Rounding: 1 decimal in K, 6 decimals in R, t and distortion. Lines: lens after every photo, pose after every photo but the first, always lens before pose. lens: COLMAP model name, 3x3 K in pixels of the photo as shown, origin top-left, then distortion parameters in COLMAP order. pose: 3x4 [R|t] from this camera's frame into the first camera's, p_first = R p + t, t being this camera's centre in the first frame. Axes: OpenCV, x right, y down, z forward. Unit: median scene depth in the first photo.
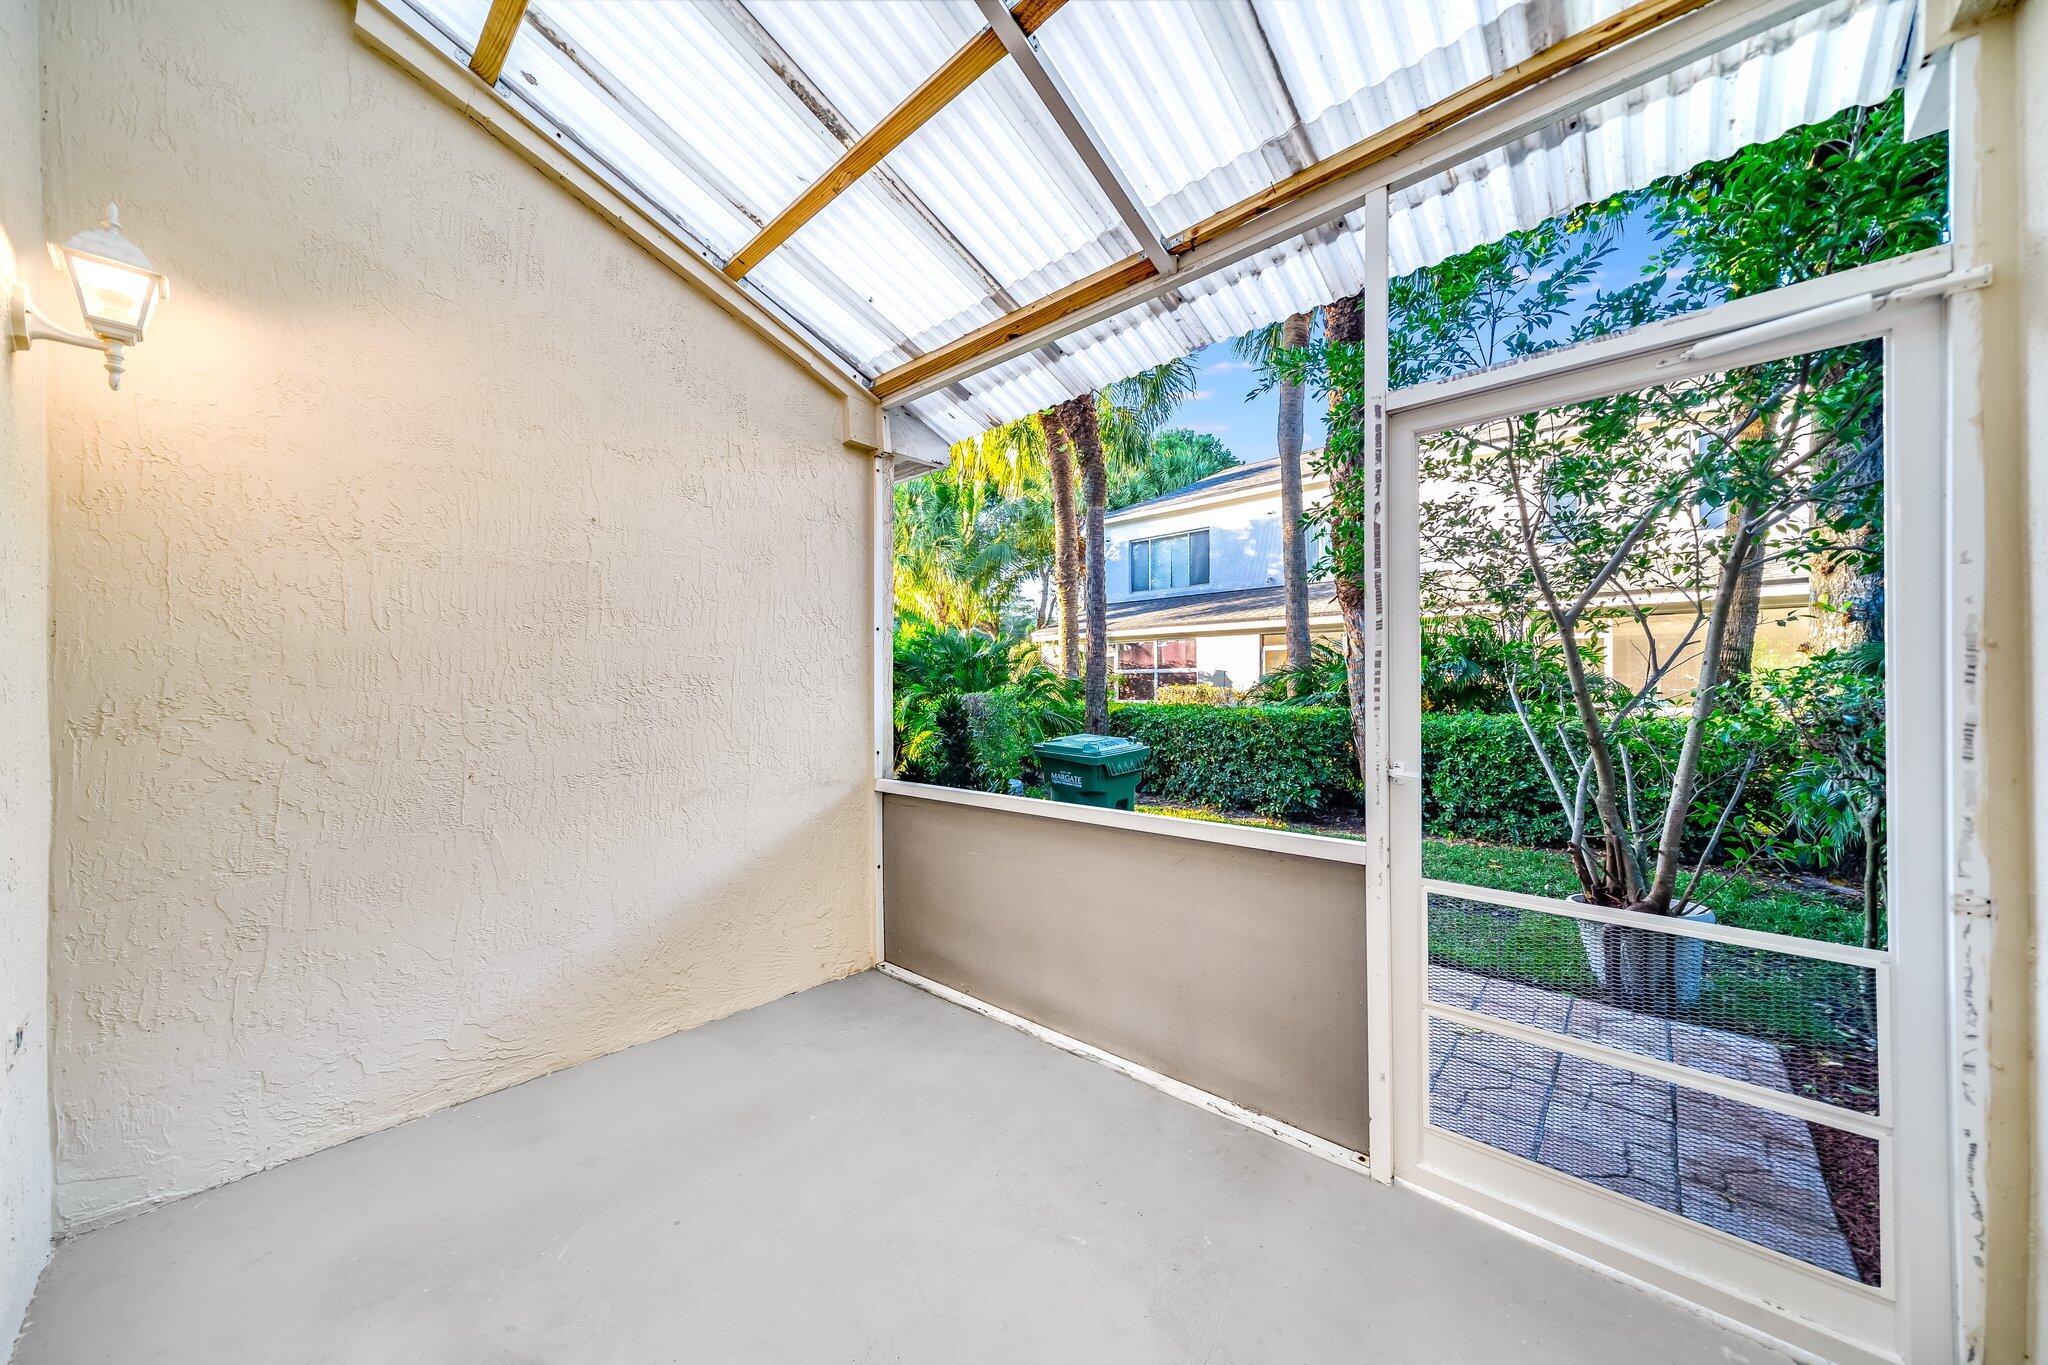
lens RADIAL K [[700.2, 0, 1009.9], [0, 700.2, 680.8], [0, 0, 1]] dist [-0.002366, 0.000321]
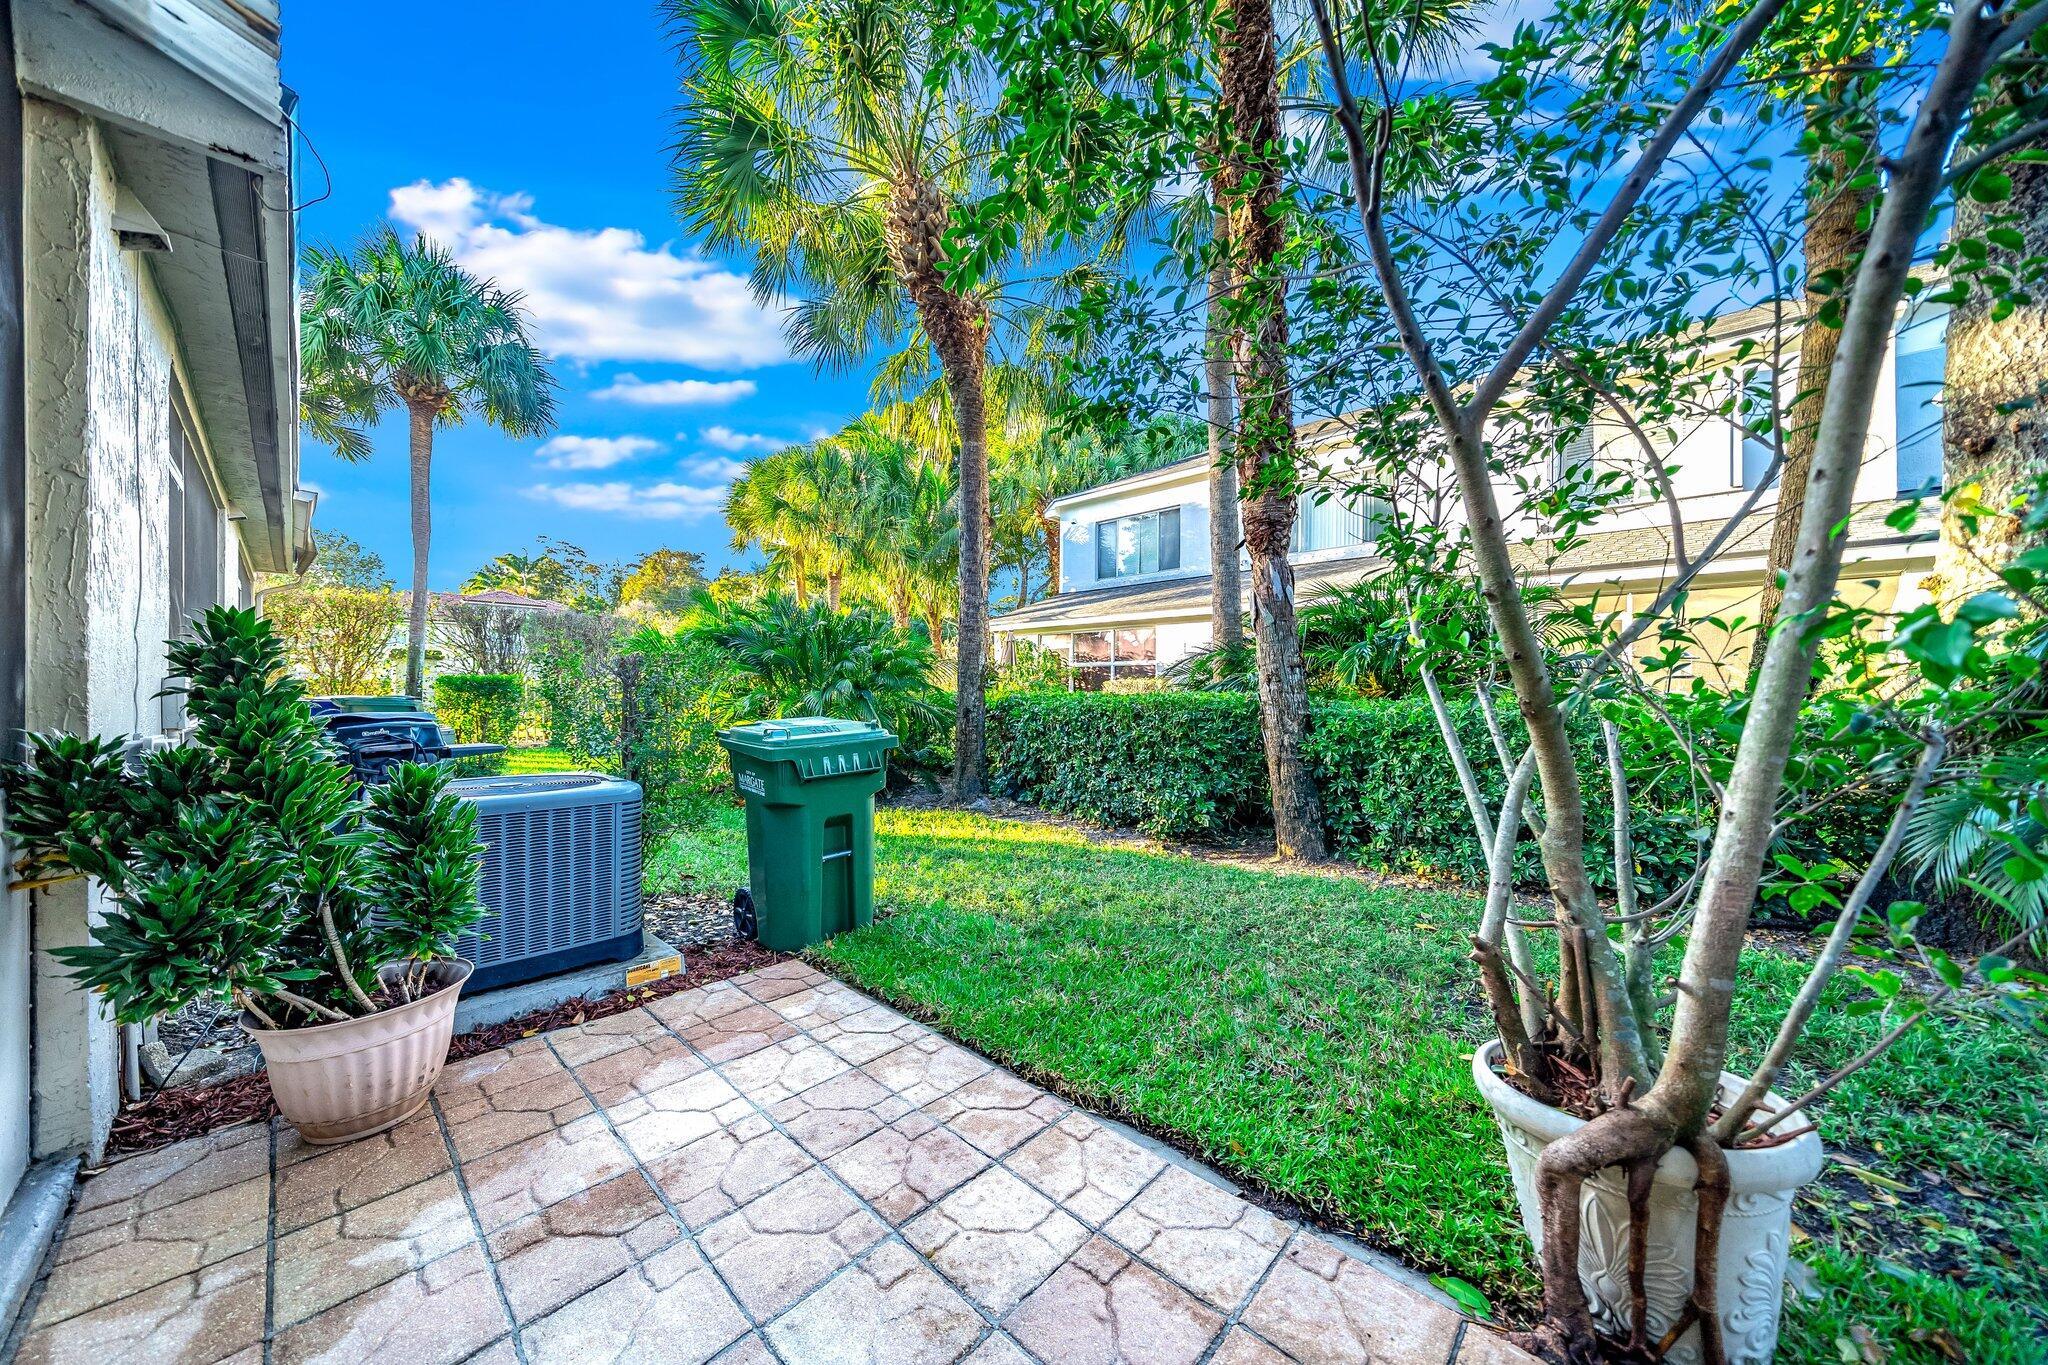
lens RADIAL K [[700.2, 0, 1012.9], [0, 700.2, 690.6], [0, 0, 1]] dist [-0.002366, 0.000321]
pose [[0.999759, 0.008918, -0.020055, 0.272129], [-0.008764, 0.999932, 0.007742, 0.039072], [0.020122, -0.007565, 0.999769, 0.292246]]
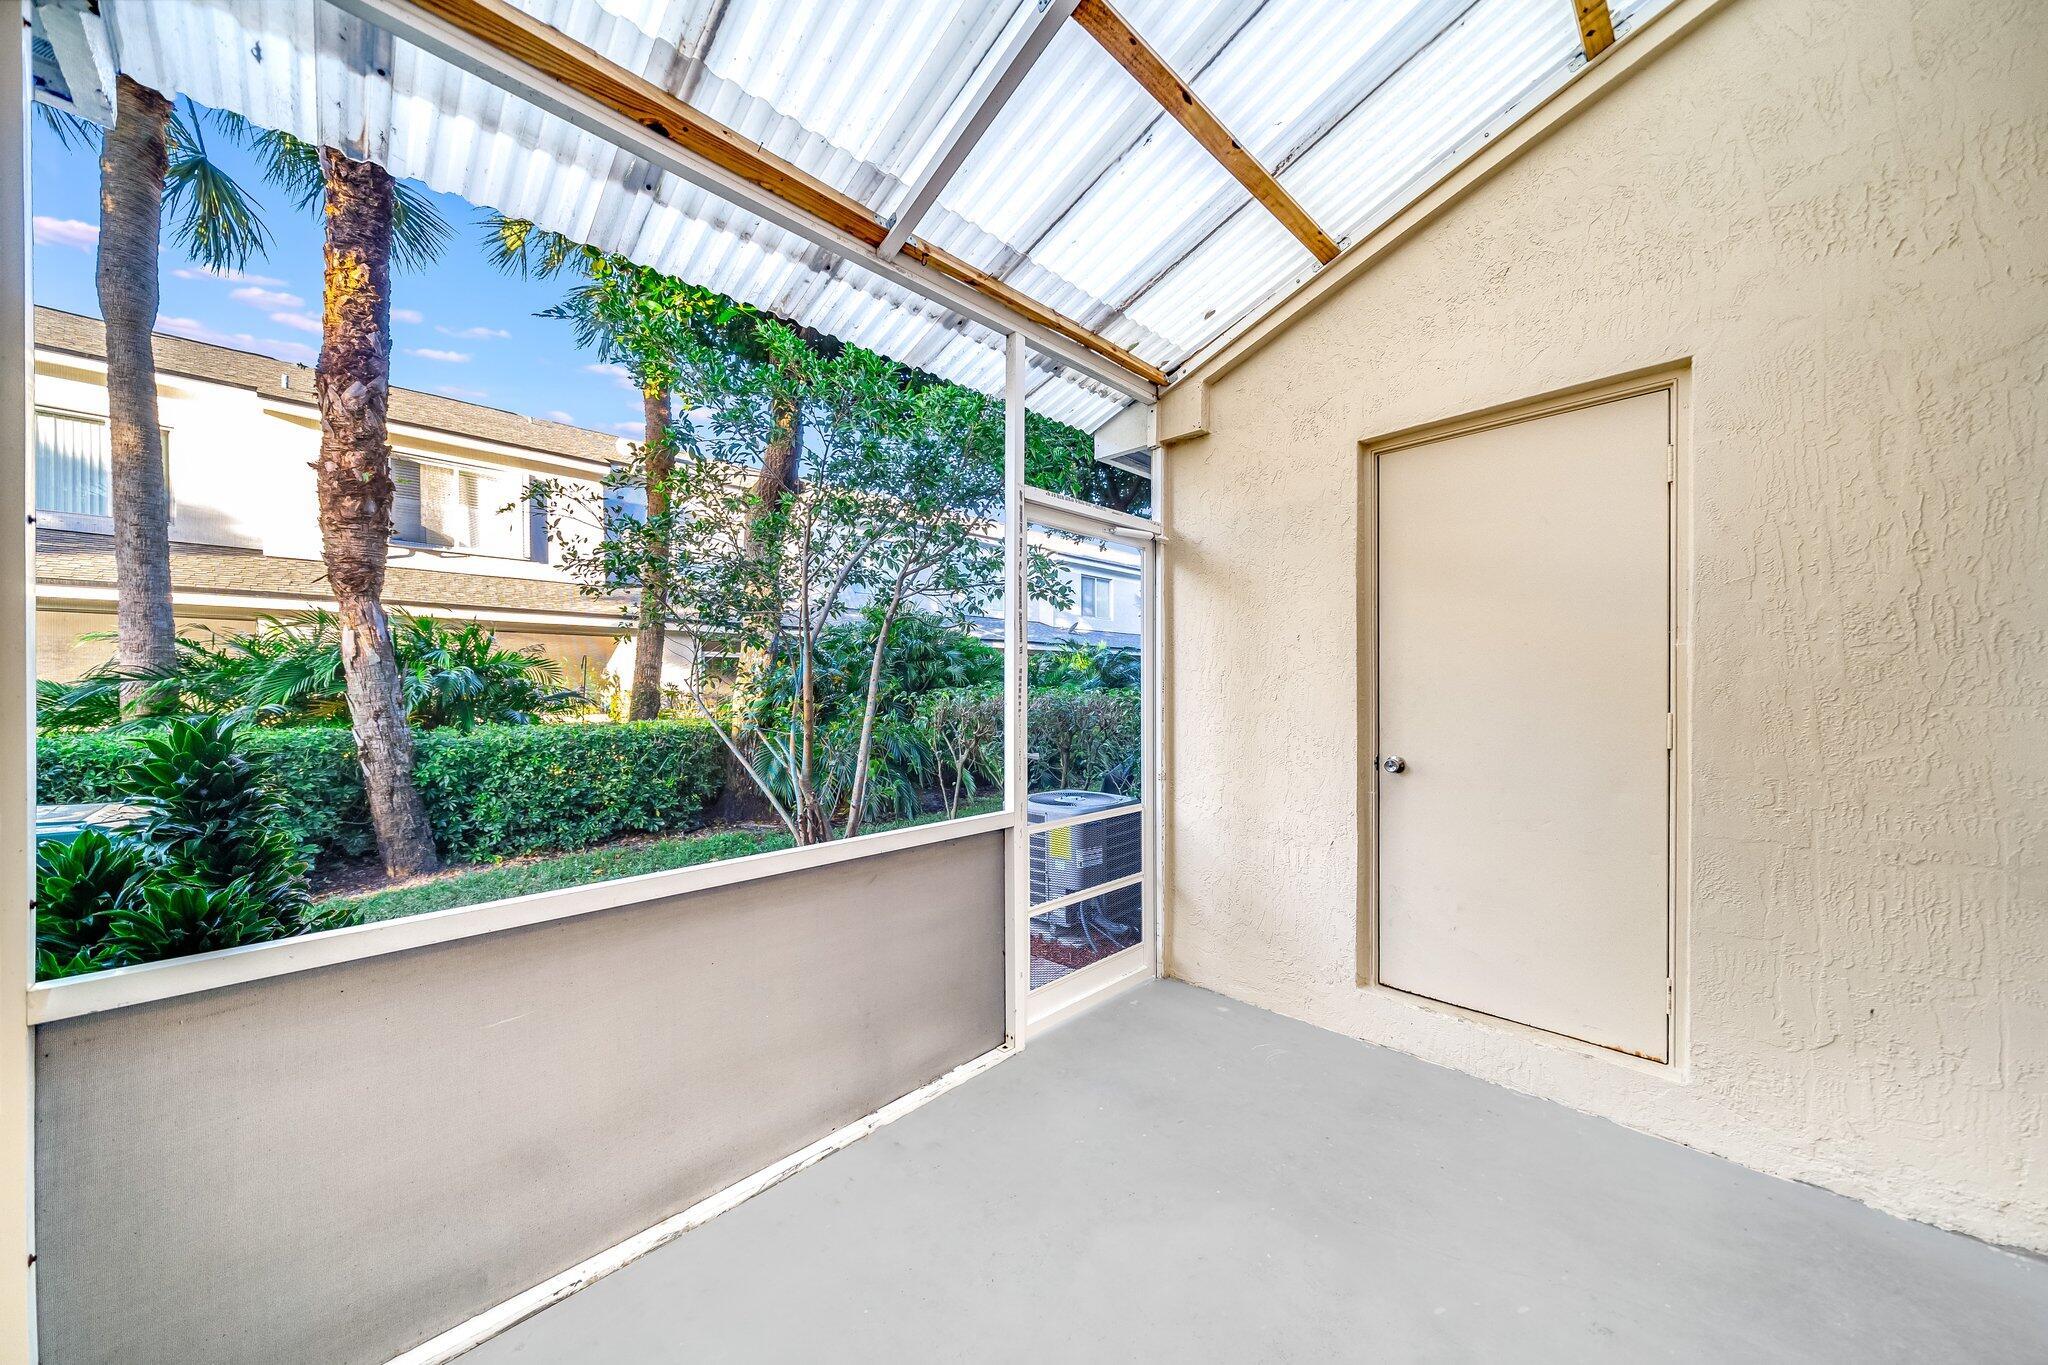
lens RADIAL K [[700.2, 0, 1011.3], [0, 700.2, 696.0], [0, 0, 1]] dist [-0.002366, 0.000321]
pose [[0.050228, -0.002838, 0.998734, -0.256822], [-0.001925, 0.999994, 0.002938, 0.002171], [-0.998736, -0.002070, 0.050222, 0.283478]]
